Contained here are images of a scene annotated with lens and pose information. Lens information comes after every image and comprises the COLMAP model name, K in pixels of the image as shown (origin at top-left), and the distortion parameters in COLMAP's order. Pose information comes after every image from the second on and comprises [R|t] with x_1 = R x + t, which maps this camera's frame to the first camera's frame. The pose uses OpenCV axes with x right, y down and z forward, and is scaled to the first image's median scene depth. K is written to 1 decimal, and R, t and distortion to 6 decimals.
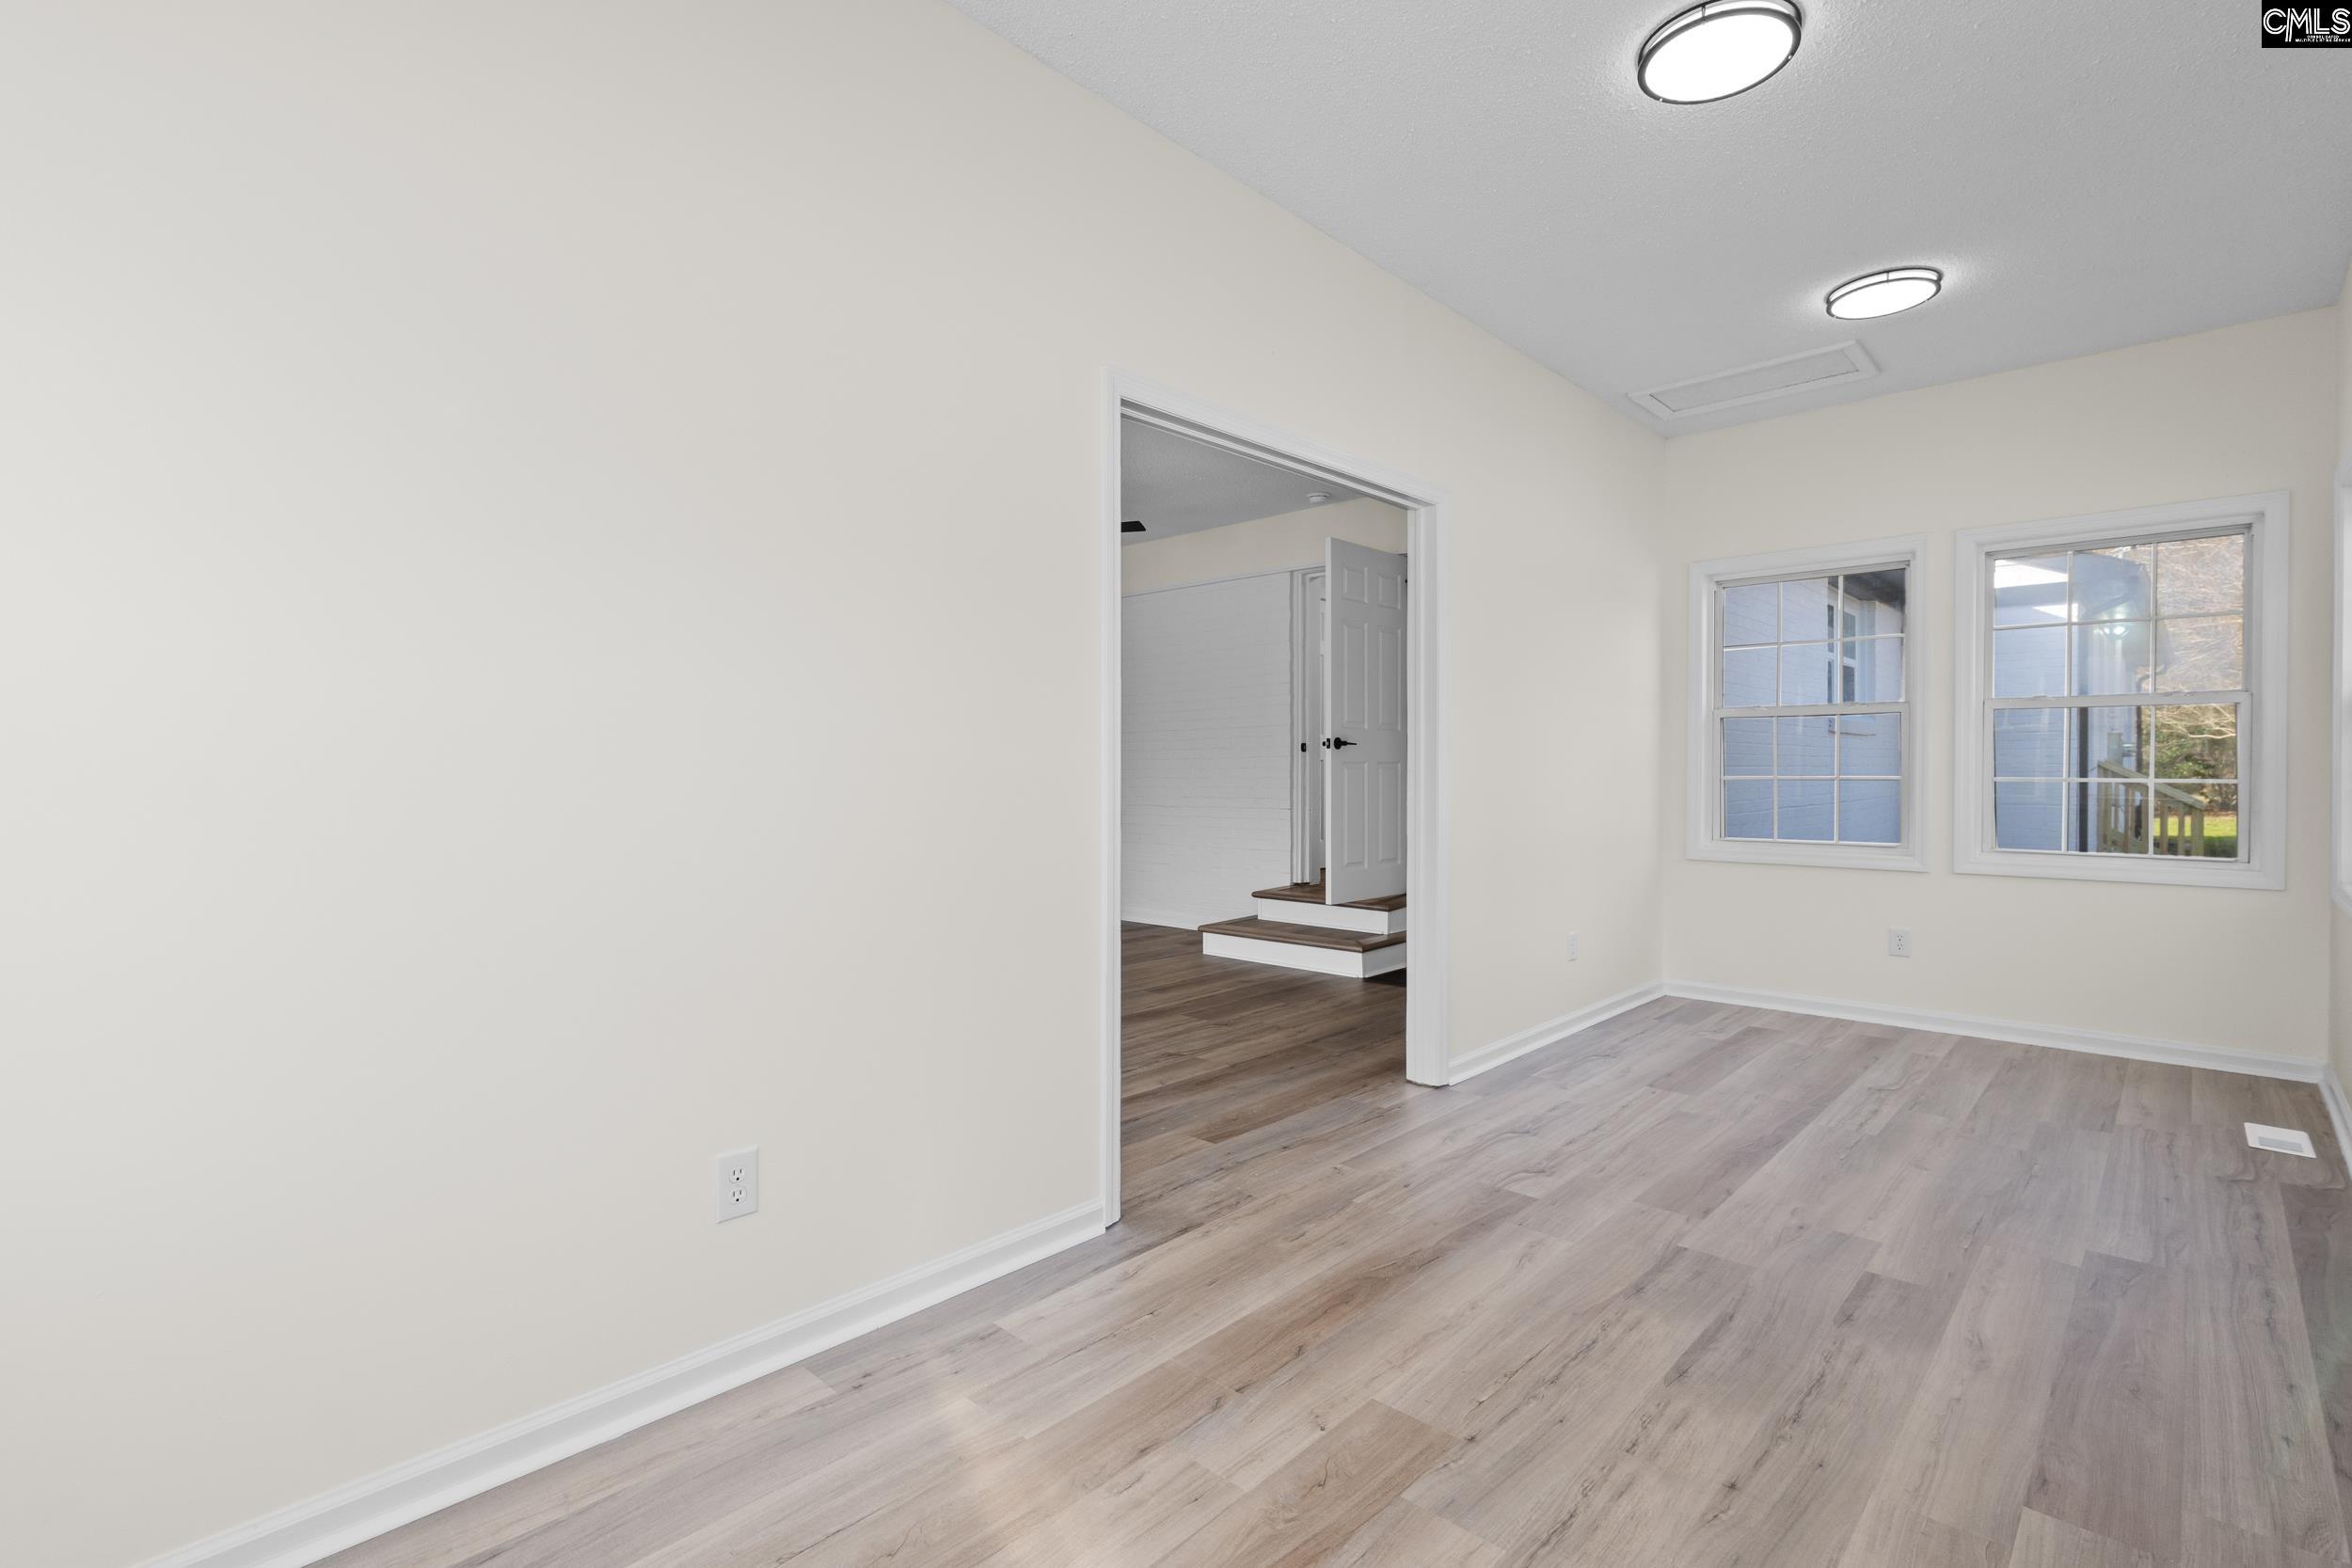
lens RADIAL K [[1078.9, 0, 1175.7], [0, 1078.9, 777.8], [0, 0, 1]] dist [-0.007893, 0.000721]
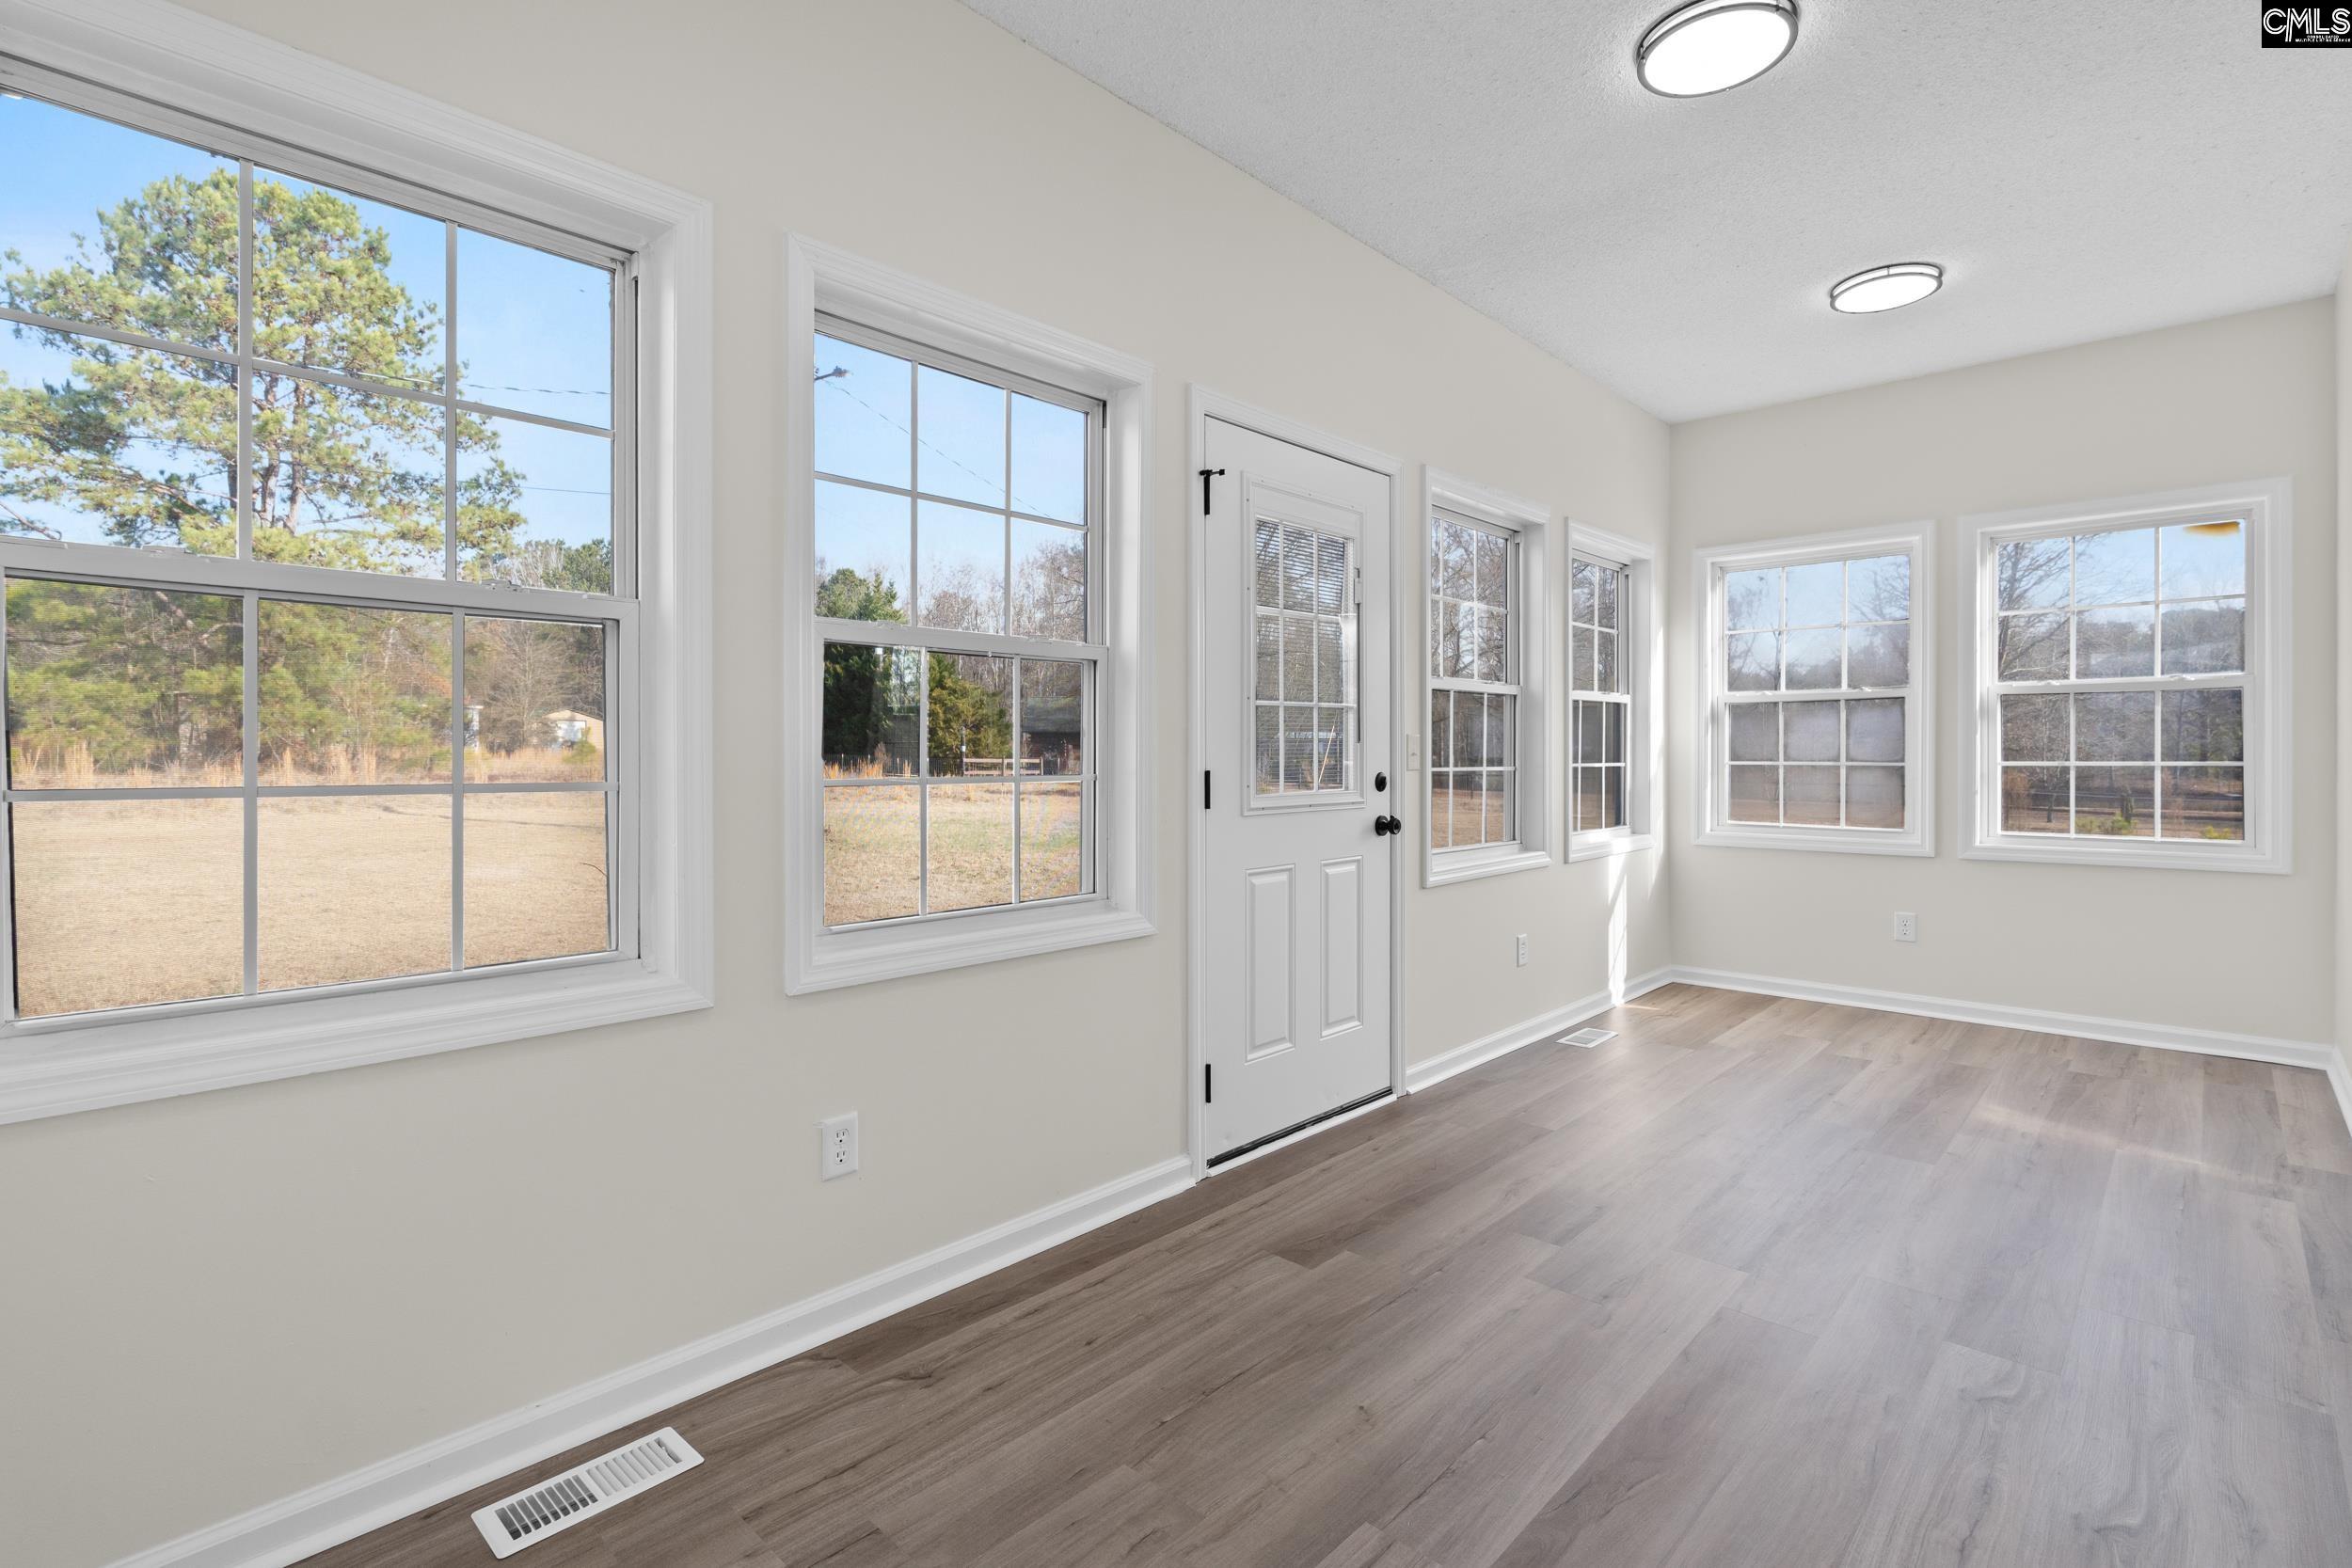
lens RADIAL K [[1078.9, 0, 1176.3], [0, 1078.9, 767.8], [0, 0, 1]] dist [-0.007893, 0.000721]
pose [[-0.999964, 0.004387, 0.007272, 0.886007], [0.004531, 0.999792, 0.019890, -0.018599], [-0.007183, 0.019922, -0.999776, 1.789106]]
